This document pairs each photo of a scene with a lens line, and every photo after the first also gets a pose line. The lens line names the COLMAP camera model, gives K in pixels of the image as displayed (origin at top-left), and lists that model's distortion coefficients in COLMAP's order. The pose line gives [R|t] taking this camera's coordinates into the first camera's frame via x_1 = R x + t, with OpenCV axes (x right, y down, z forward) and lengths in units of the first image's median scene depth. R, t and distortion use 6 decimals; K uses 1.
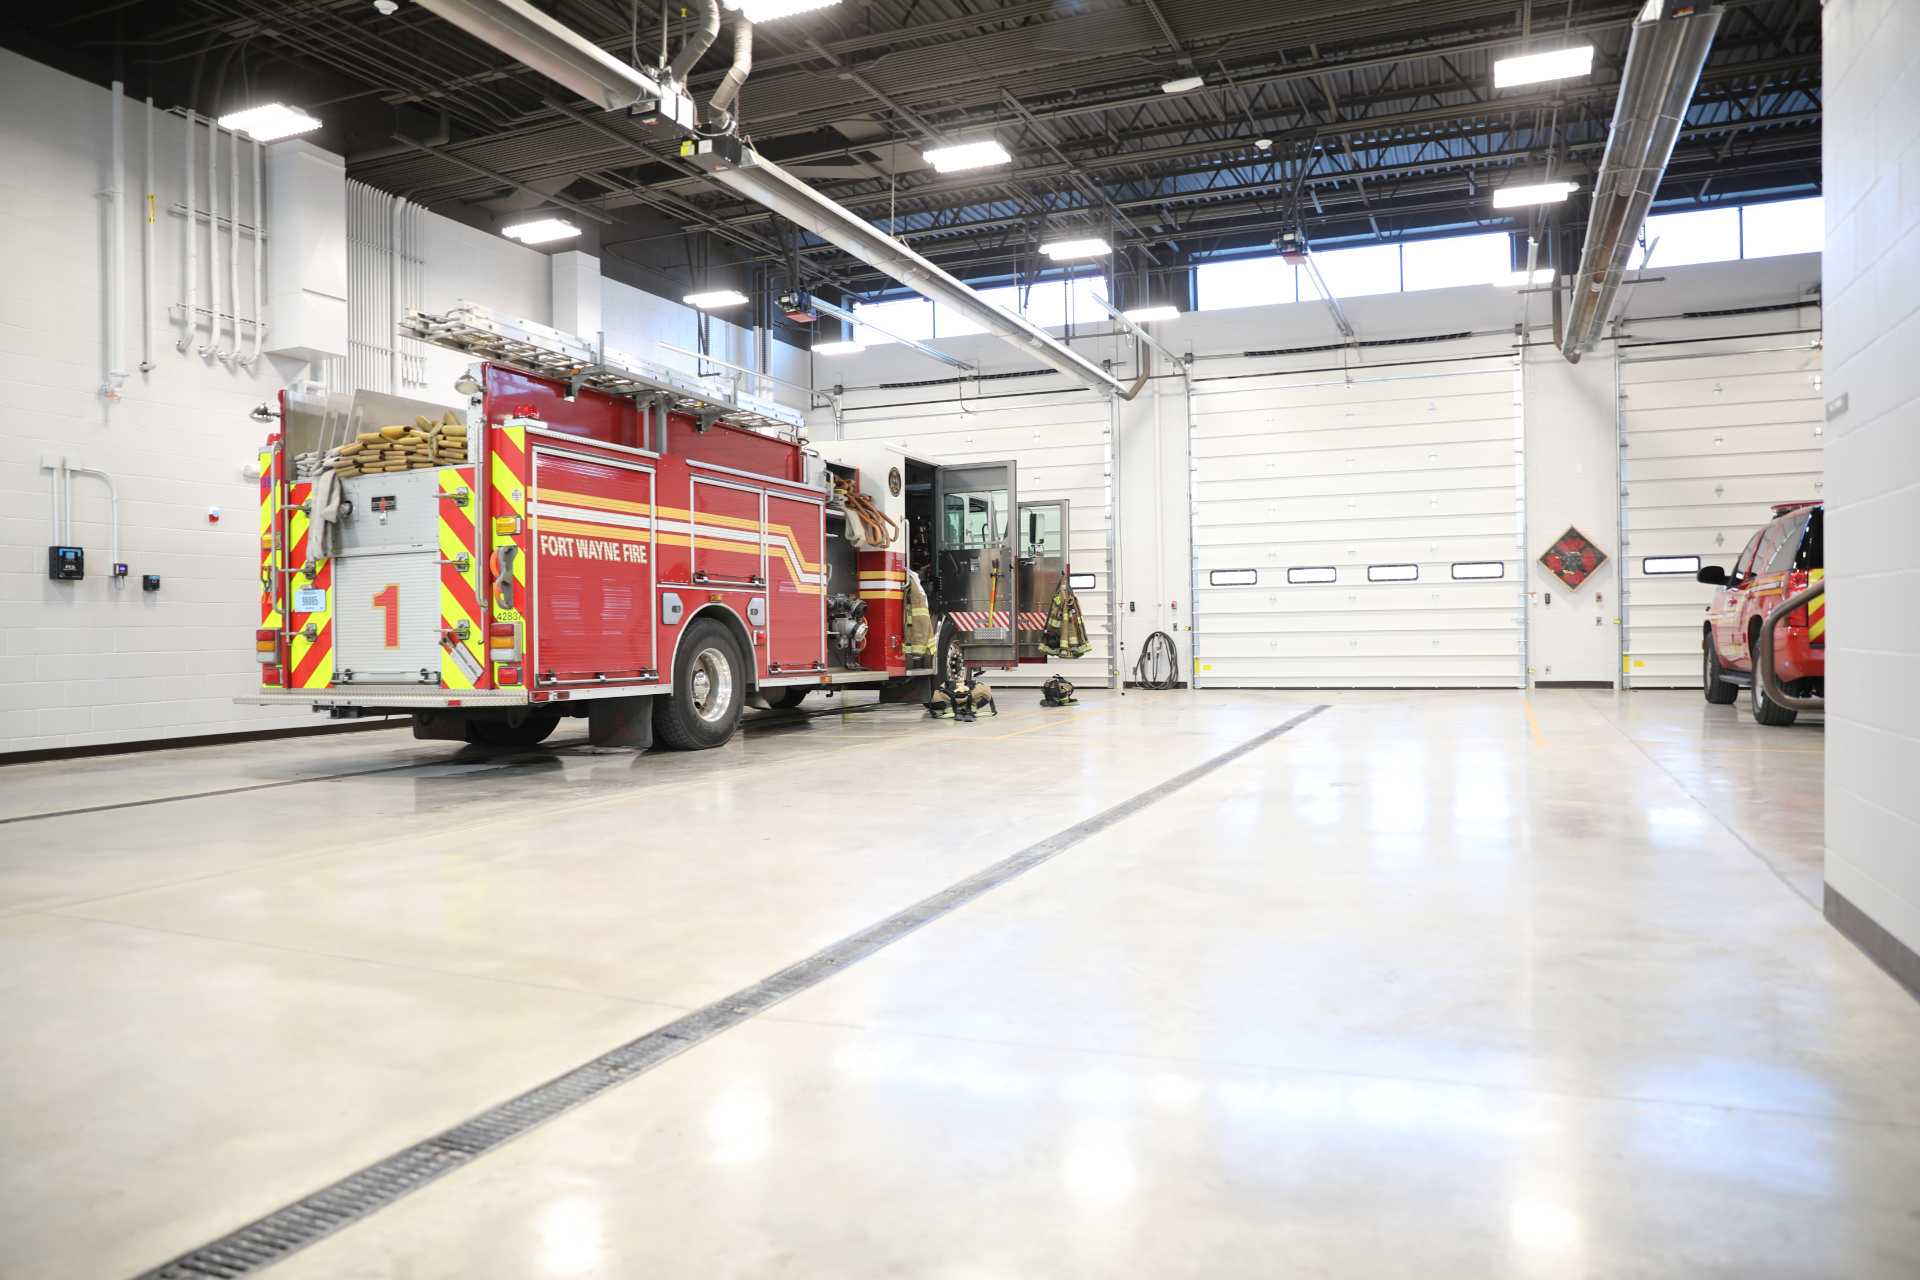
lens RADIAL K [[1318.7, 0, 958.2], [0, 1318.7, 637.4], [0, 0, 1]] dist [-0.064251, 0.001869]
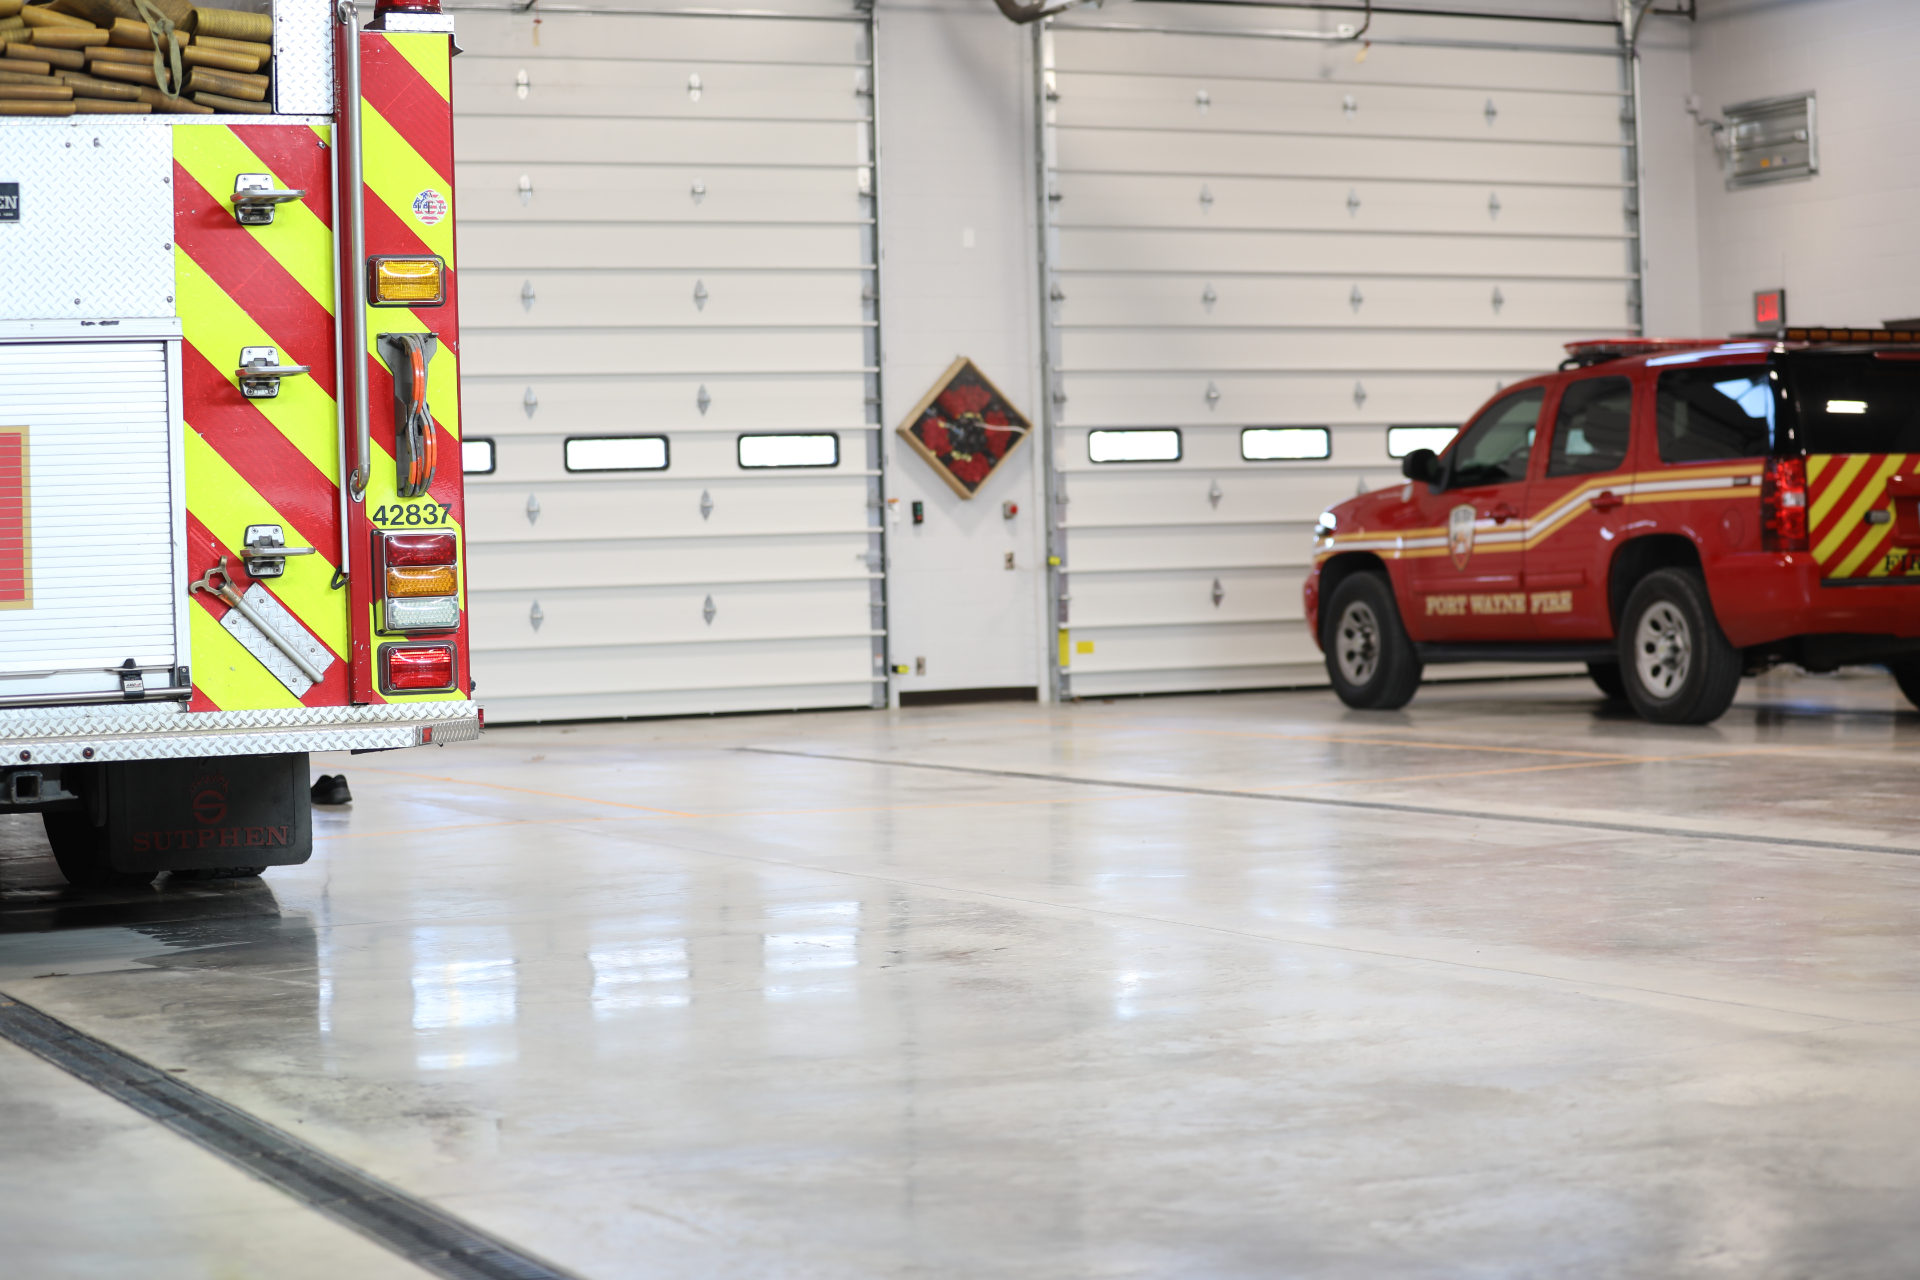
lens RADIAL K [[3874.6, 0, 958.1], [0, 3874.6, 641.2], [0, 0, 1]] dist [-0.303007, 0.000000]
pose [[0.672290, -0.017664, 0.740078, -0.992790], [0.021438, 0.999761, 0.004387, 0.018016], [-0.739978, 0.012916, 0.672507, 0.102469]]
